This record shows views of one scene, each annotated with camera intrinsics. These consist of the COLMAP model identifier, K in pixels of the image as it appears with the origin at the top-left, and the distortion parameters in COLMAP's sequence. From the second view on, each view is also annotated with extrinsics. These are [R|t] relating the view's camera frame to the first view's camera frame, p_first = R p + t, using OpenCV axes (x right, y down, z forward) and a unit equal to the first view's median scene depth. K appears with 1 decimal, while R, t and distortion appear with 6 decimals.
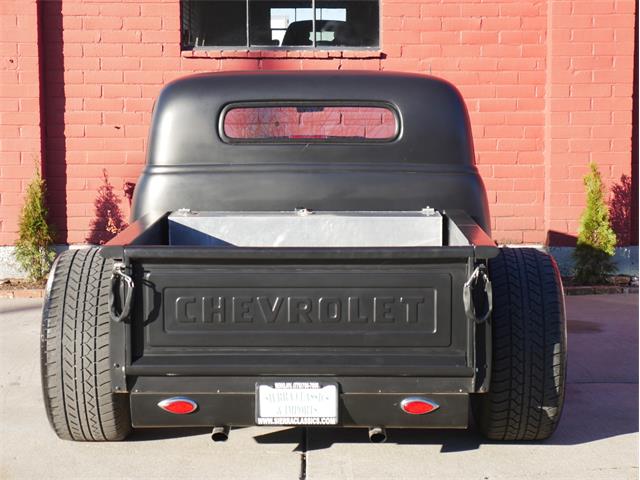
lens RADIAL K [[1170.6, 0, 320.0], [0, 1170.6, 240.0], [0, 0, 1]] dist [0.060521, 0.272980]
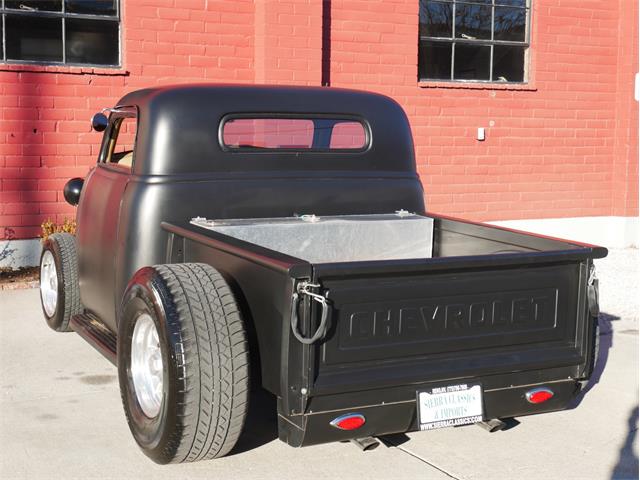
lens RADIAL K [[901.7, 0, 320.0], [0, 901.7, 240.0], [0, 0, 1]] dist [0.023026, 0.049255]
pose [[0.914719, -0.039341, 0.402172, -0.418497], [0.030799, 0.999142, 0.027685, -0.032007], [-0.402916, -0.012937, 0.915145, 0.297294]]
